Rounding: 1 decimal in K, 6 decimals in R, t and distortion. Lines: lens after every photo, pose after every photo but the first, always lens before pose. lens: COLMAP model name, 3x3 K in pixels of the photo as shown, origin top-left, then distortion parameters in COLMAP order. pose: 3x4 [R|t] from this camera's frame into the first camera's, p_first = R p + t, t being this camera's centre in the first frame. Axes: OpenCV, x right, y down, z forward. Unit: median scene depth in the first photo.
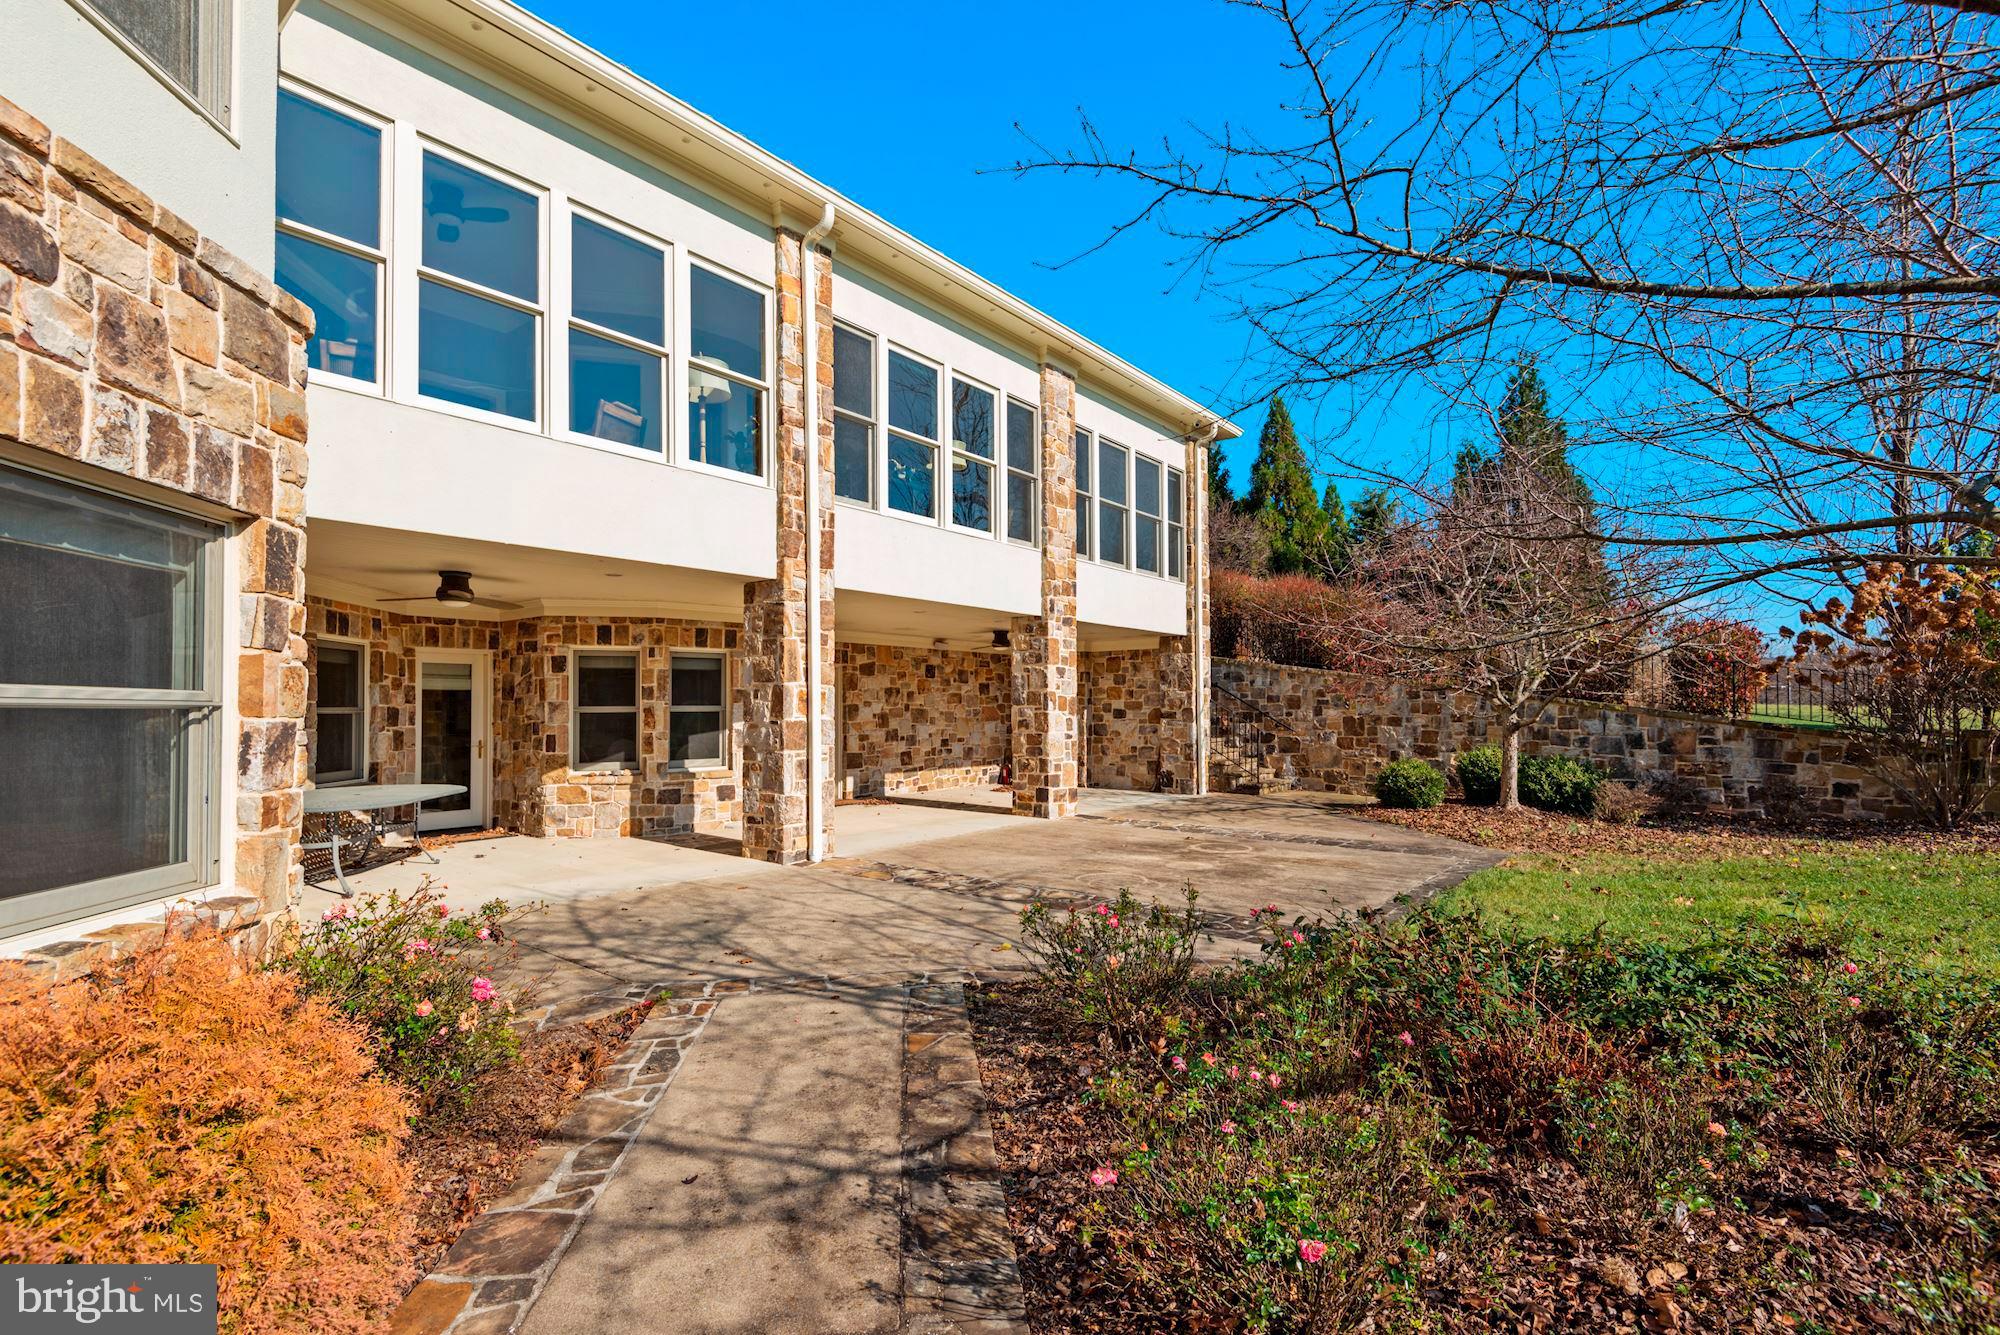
lens RADIAL K [[913.0, 0, 994.4], [0, 913.0, 661.9], [0, 0, 1]] dist [0.046517, -0.032841]
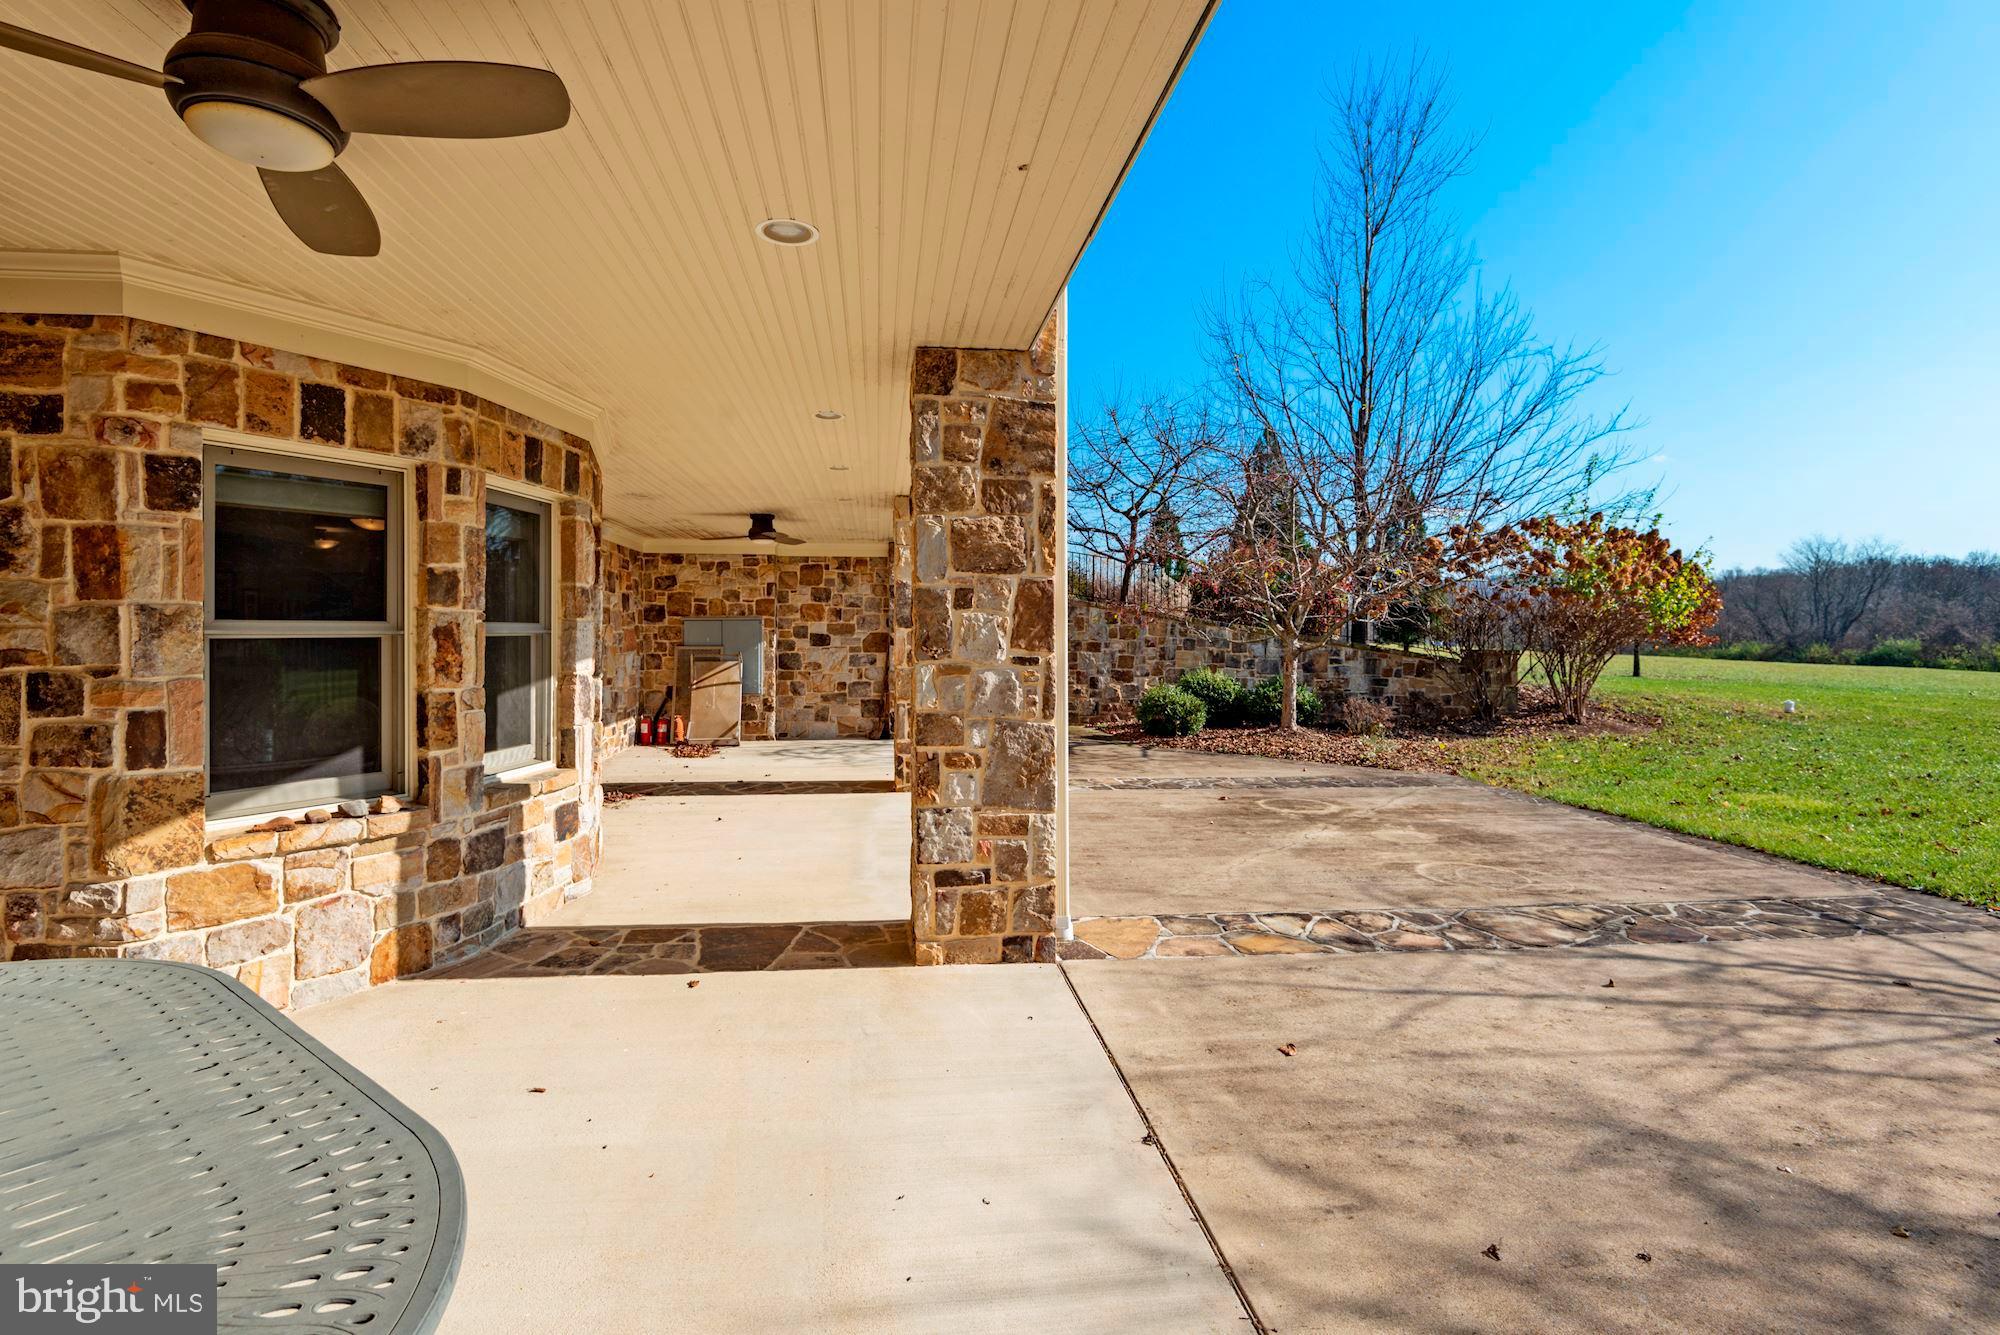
lens RADIAL K [[925.8, 0, 995.7], [0, 925.8, 616.7], [0, 0, 1]] dist [0.047267, -0.032462]
pose [[0.714335, 0.015497, 0.699632, -0.483444], [-0.038301, 0.999122, 0.016974, 0.030570], [-0.698755, -0.038922, 0.714302, 0.564162]]
